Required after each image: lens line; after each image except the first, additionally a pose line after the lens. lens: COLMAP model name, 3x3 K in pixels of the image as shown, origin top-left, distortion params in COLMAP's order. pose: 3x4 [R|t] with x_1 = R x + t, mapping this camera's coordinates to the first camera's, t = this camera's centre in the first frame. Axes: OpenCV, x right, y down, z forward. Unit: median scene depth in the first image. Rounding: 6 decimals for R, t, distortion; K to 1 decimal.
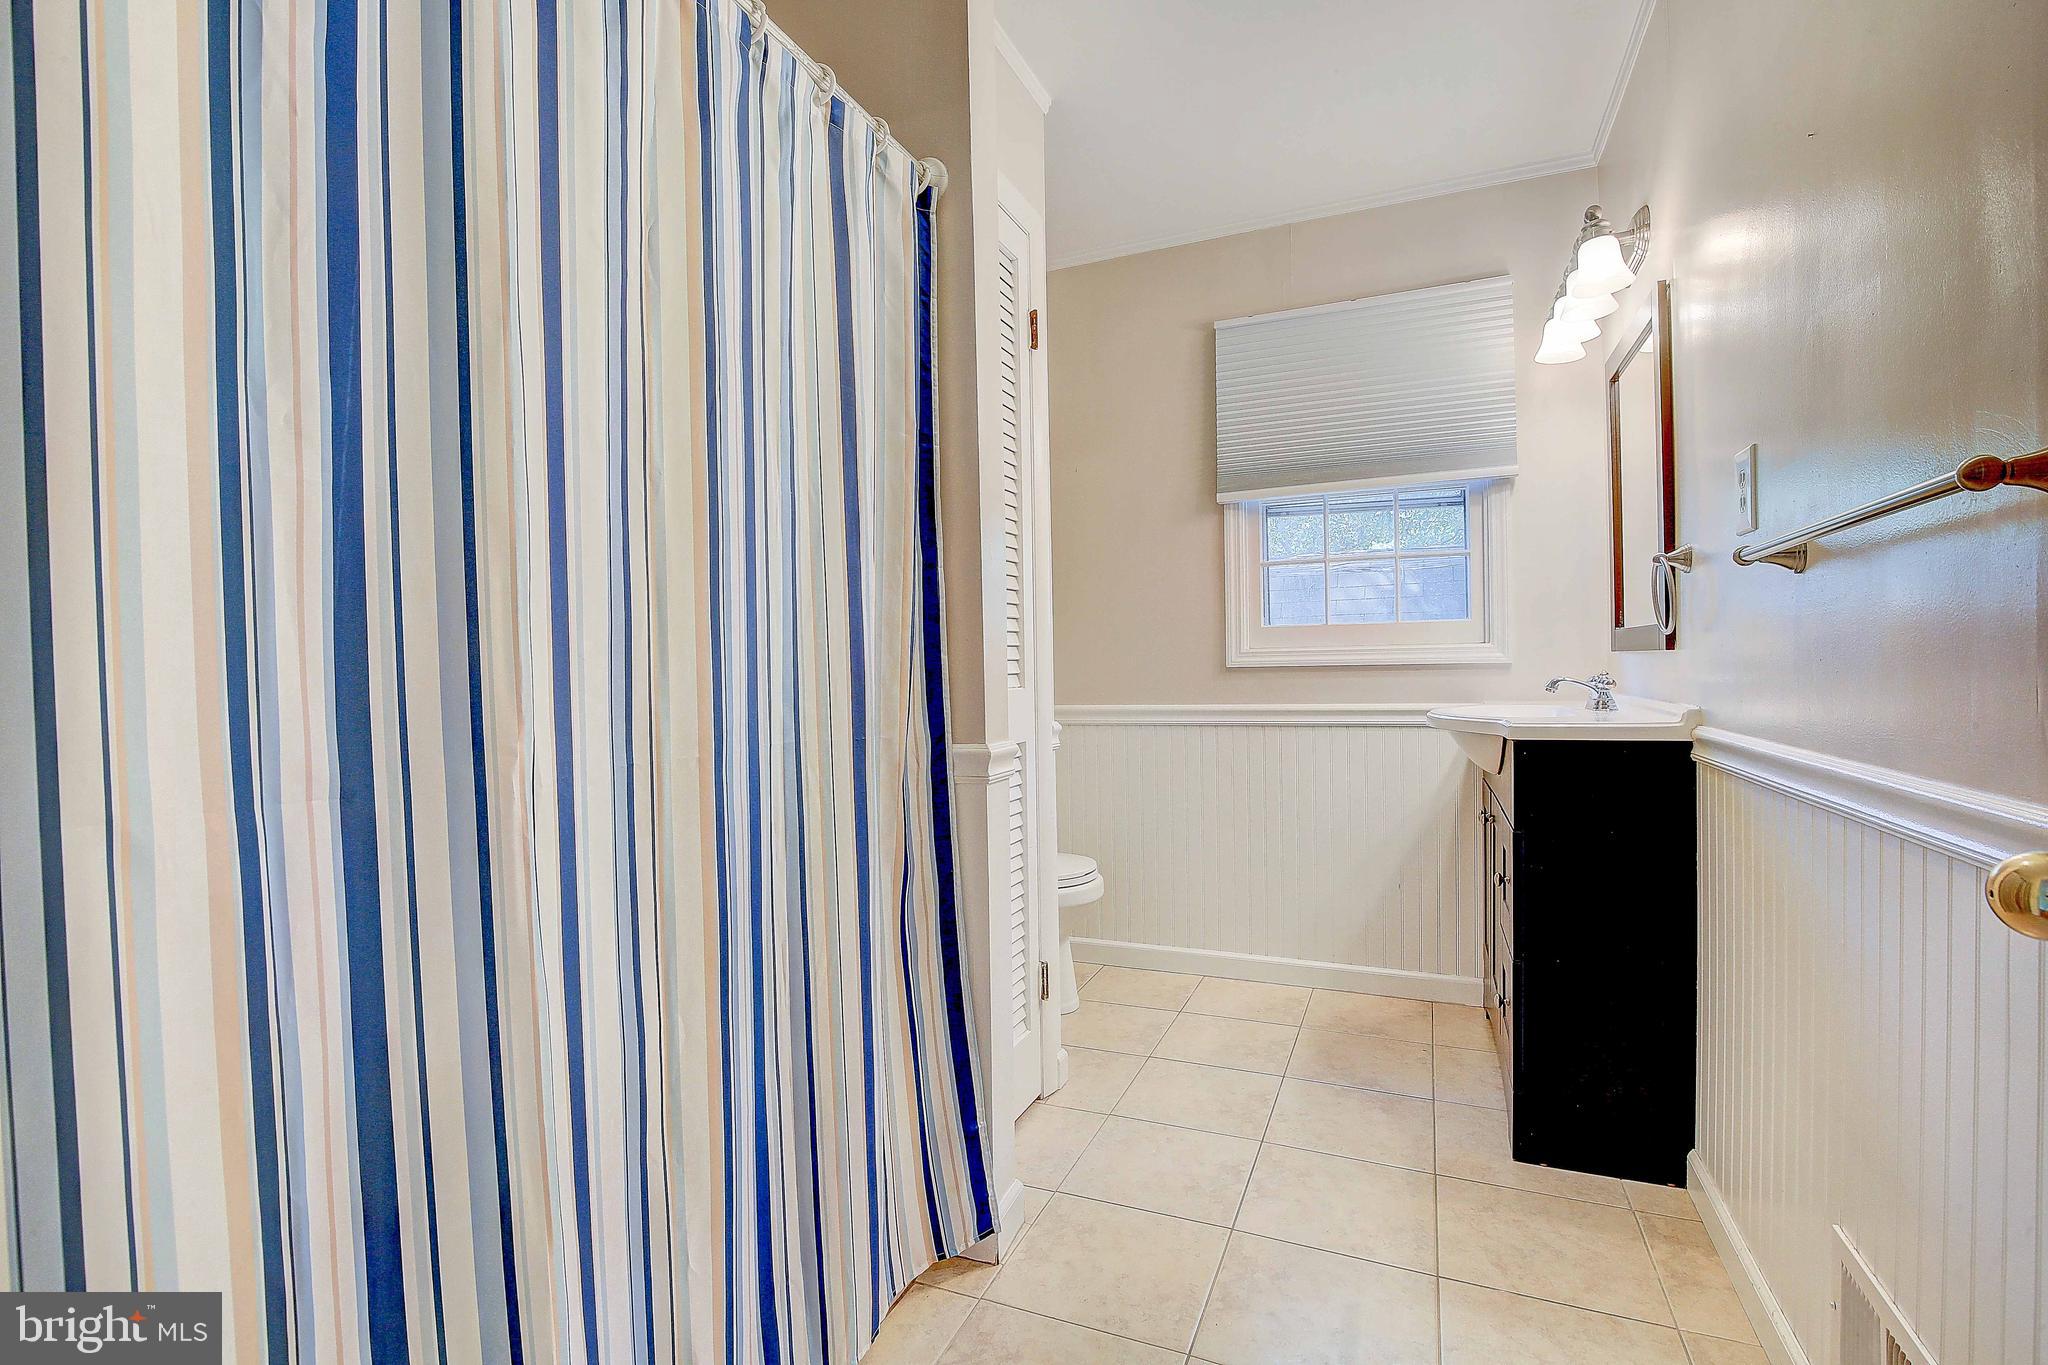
lens RADIAL K [[942.5, 0, 1006.1], [0, 942.5, 674.6], [0, 0, 1]] dist [-0.038156, 0.009545]
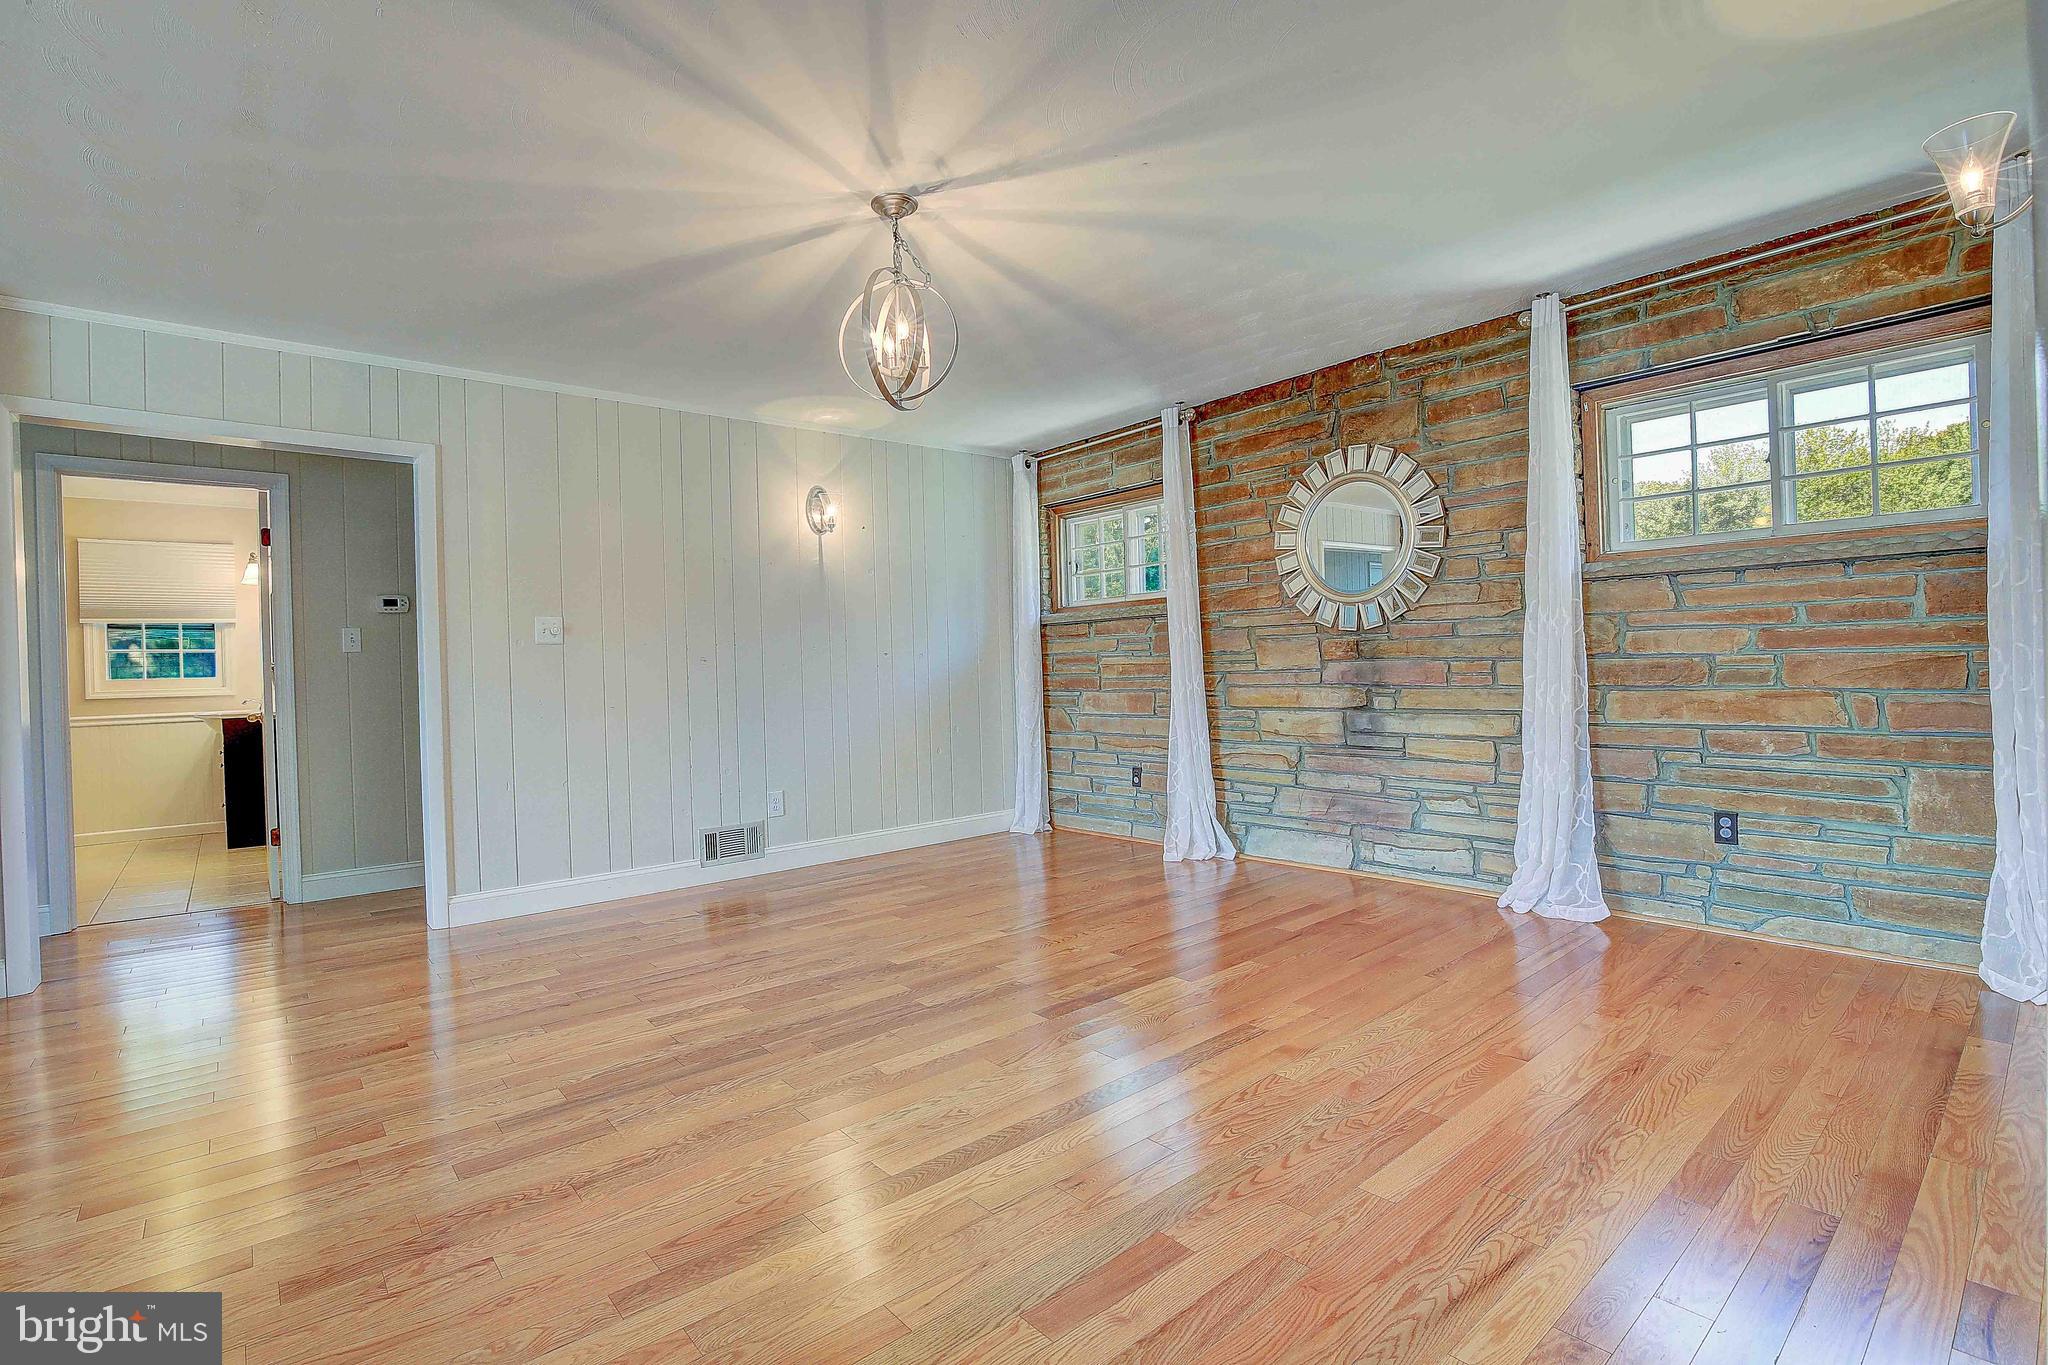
lens RADIAL K [[942.5, 0, 1006.1], [0, 942.5, 674.6], [0, 0, 1]] dist [-0.038156, 0.009545]
pose [[0.440108, 0.004142, 0.897935, -0.812355], [0.031554, 0.999300, -0.020076, 0.050027], [-0.897390, 0.037169, 0.439669, -2.056753]]
